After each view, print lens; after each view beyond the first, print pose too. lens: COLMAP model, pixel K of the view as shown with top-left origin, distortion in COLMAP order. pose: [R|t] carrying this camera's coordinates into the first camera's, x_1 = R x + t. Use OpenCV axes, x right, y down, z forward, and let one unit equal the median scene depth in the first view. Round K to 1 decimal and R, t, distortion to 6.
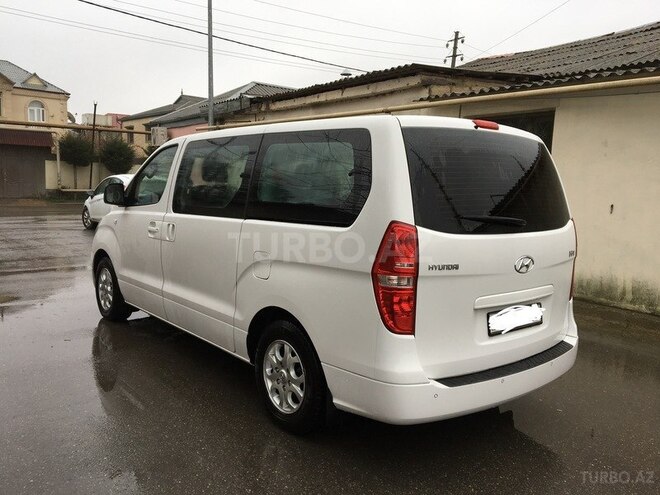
lens RADIAL K [[556.9, 0, 330.0], [0, 556.9, 247.5], [0, 0, 1]] dist [0.074747, -0.072015]
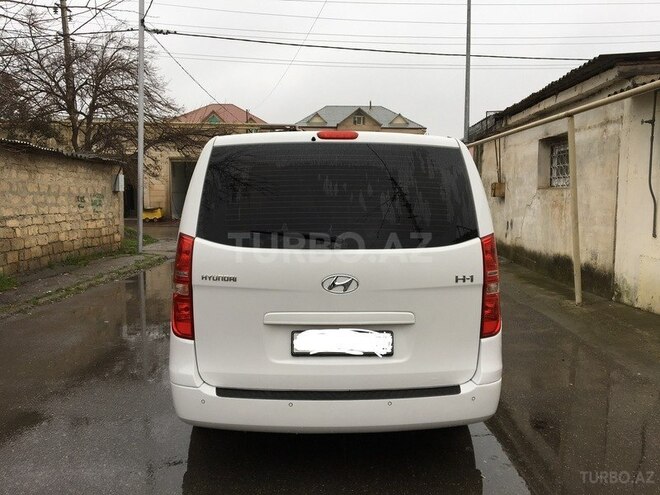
lens RADIAL K [[556.9, 0, 330.0], [0, 556.9, 247.5], [0, 0, 1]] dist [0.074747, -0.072015]
pose [[0.793706, 0.026104, -0.607741, 0.906846], [-0.050868, 0.998428, -0.023549, -0.007055], [0.606171, 0.049606, 0.793786, 0.274838]]
